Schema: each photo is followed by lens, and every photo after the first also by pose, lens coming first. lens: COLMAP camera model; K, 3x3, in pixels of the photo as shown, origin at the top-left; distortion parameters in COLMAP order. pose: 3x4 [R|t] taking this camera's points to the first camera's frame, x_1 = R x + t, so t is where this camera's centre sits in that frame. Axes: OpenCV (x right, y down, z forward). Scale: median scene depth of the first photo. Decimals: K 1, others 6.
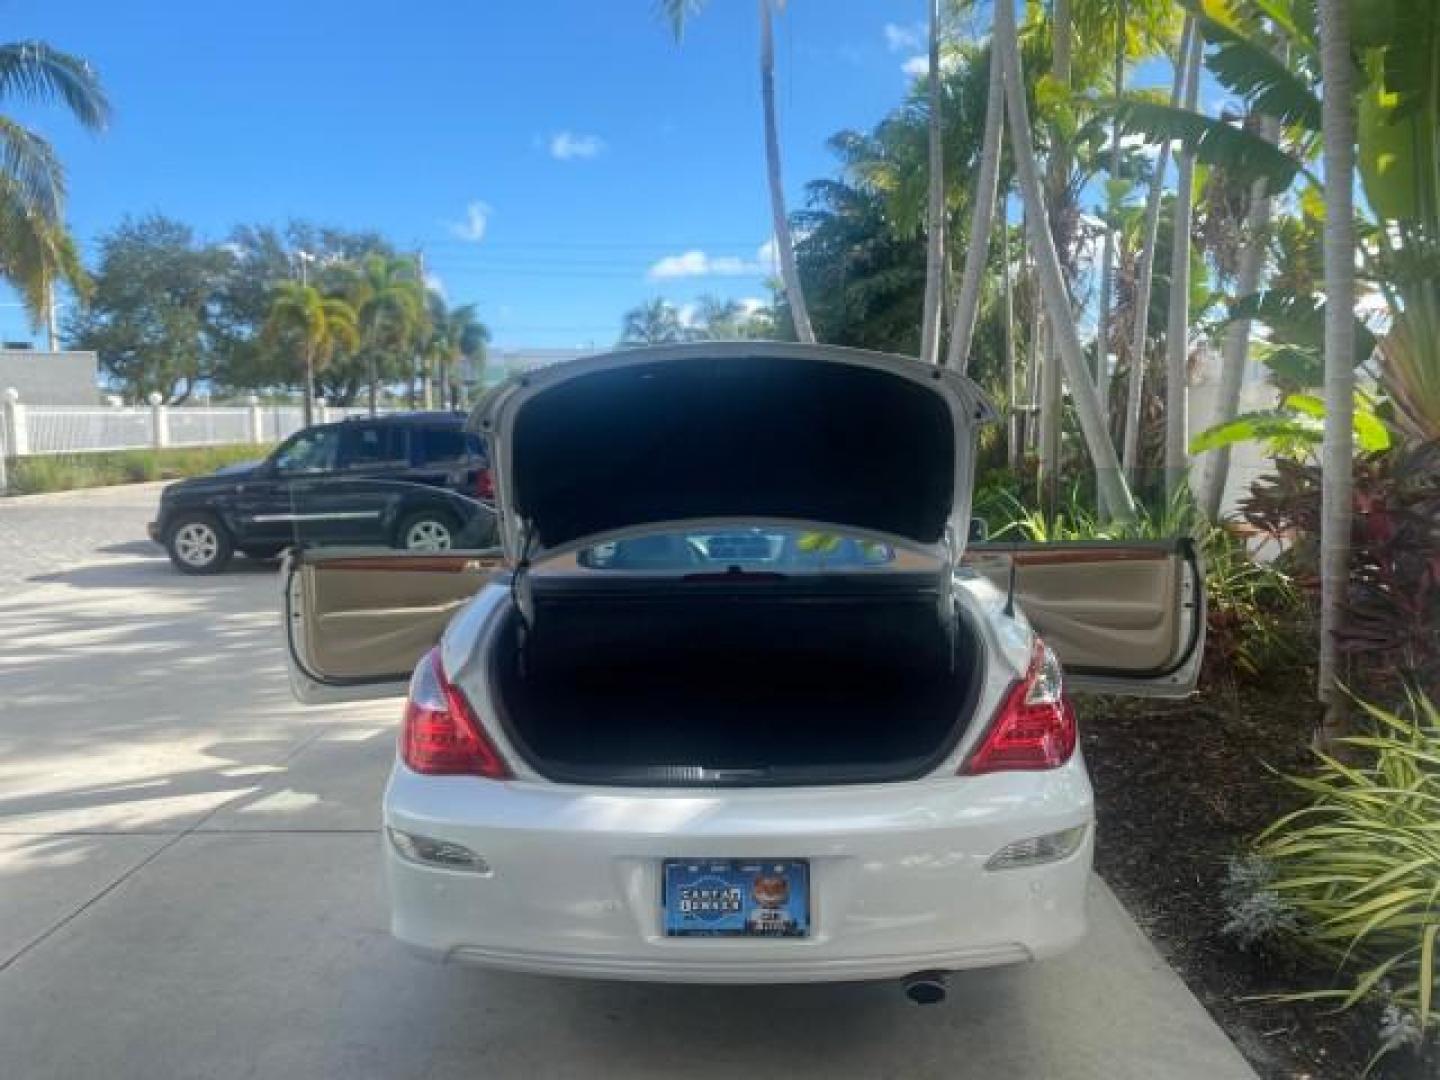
lens RADIAL K [[1112.1, 0, 714.1], [0, 1112.1, 534.5], [0, 0, 1]] dist [0.034352, -0.037978]
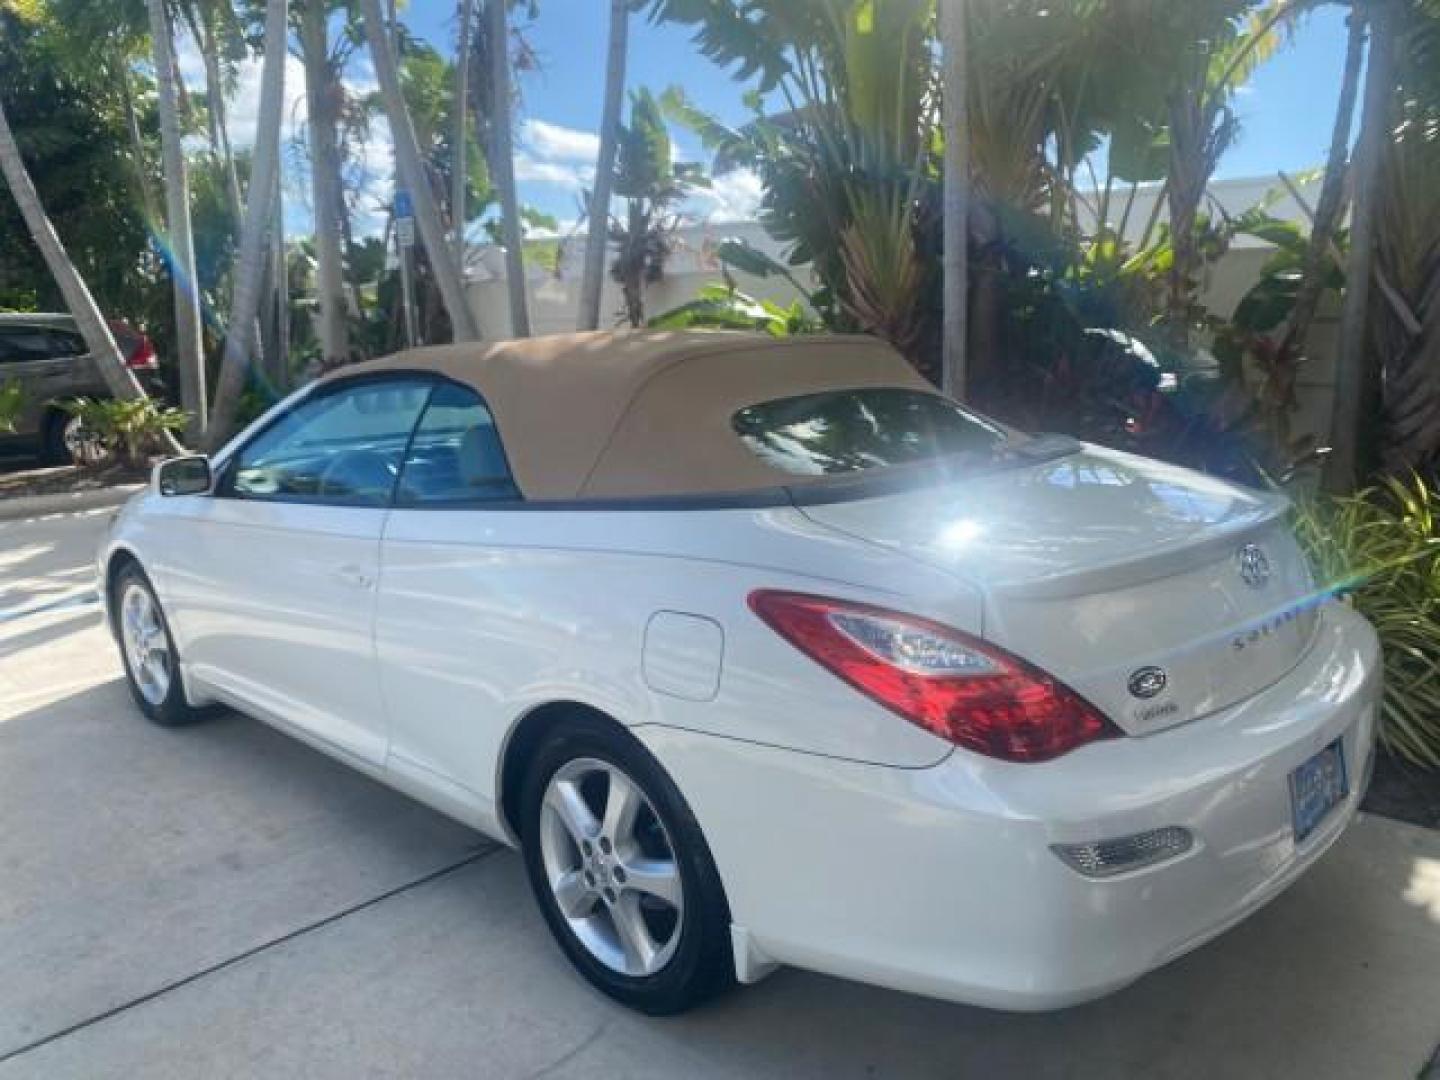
lens RADIAL K [[1112.1, 0, 716.8], [0, 1112.1, 537.5], [0, 0, 1]] dist [0.034352, -0.037978]
pose [[0.682588, -0.146578, 0.715952, -0.166928], [0.086375, 0.988994, 0.120129, -0.005285], [-0.725681, -0.020158, 0.687736, 0.125993]]
